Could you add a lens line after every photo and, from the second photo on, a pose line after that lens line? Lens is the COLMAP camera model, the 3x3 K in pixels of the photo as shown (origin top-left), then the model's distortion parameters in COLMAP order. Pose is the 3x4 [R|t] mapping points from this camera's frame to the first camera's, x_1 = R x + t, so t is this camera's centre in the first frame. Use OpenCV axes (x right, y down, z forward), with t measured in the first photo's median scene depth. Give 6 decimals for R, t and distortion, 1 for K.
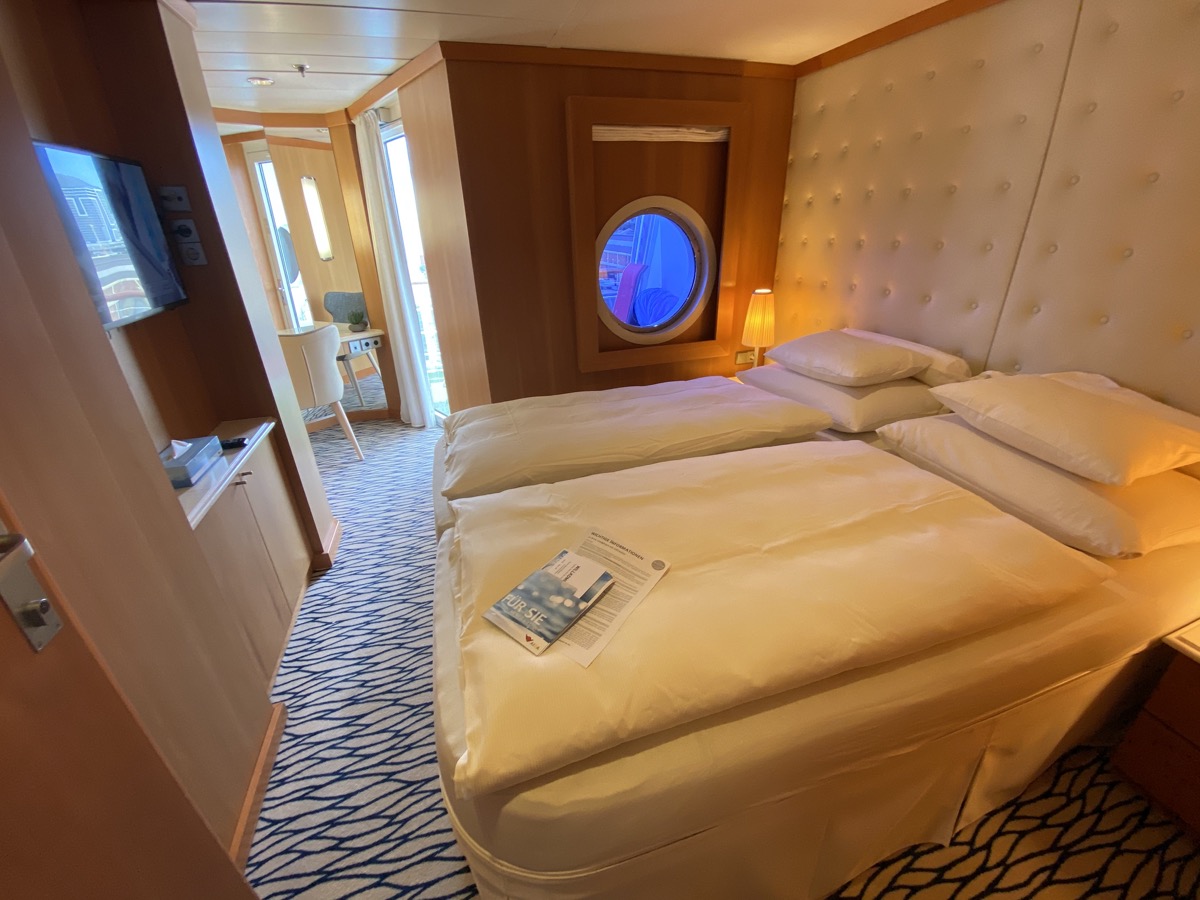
lens RADIAL K [[487.9, 0, 602.9], [0, 487.9, 453.7], [0, 0, 1]] dist [0.025062, -0.025362]
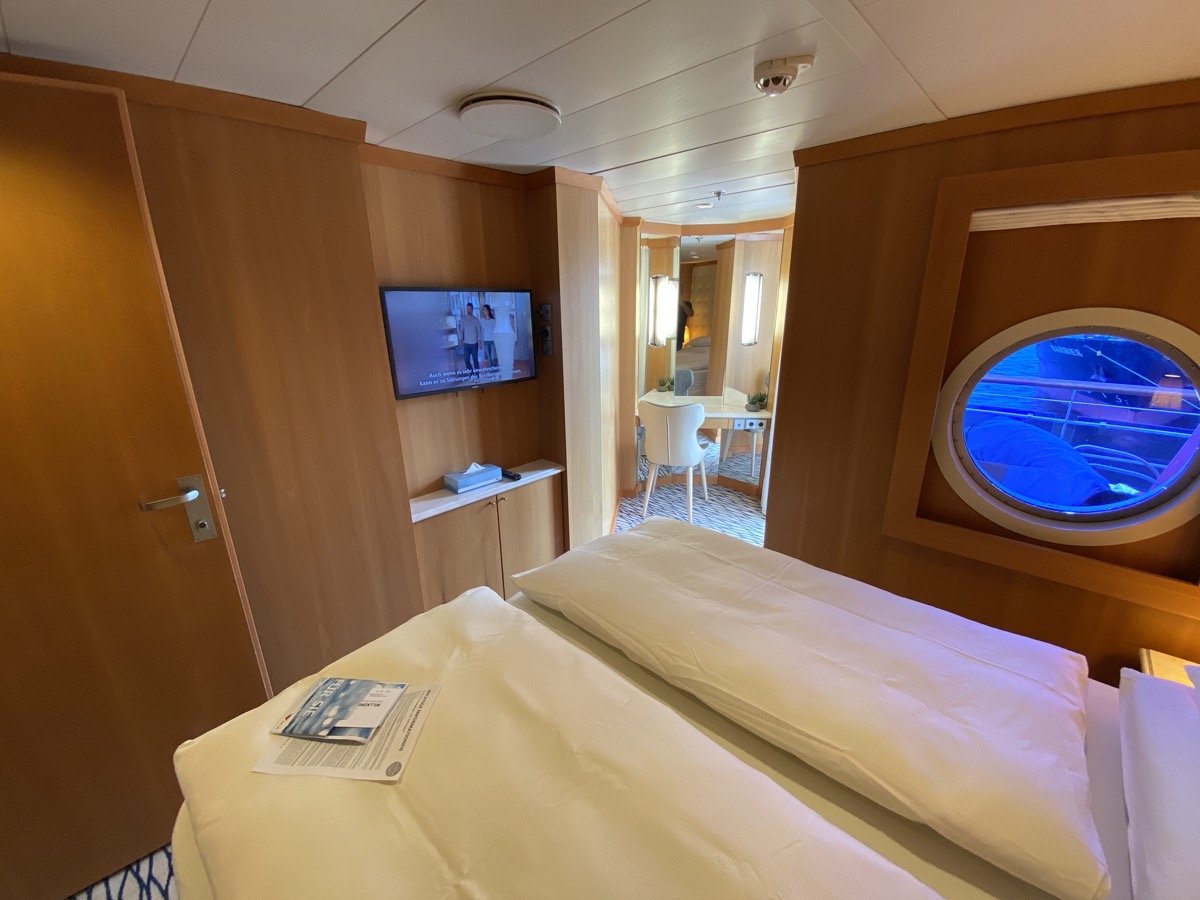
lens RADIAL K [[487.9, 0, 602.9], [0, 487.9, 453.7], [0, 0, 1]] dist [0.025062, -0.025362]
pose [[0.476893, 0.281190, -0.832770, 0.500068], [-0.371382, 0.923182, 0.099044, -0.298404], [0.796648, 0.262043, 0.544688, 0.394364]]
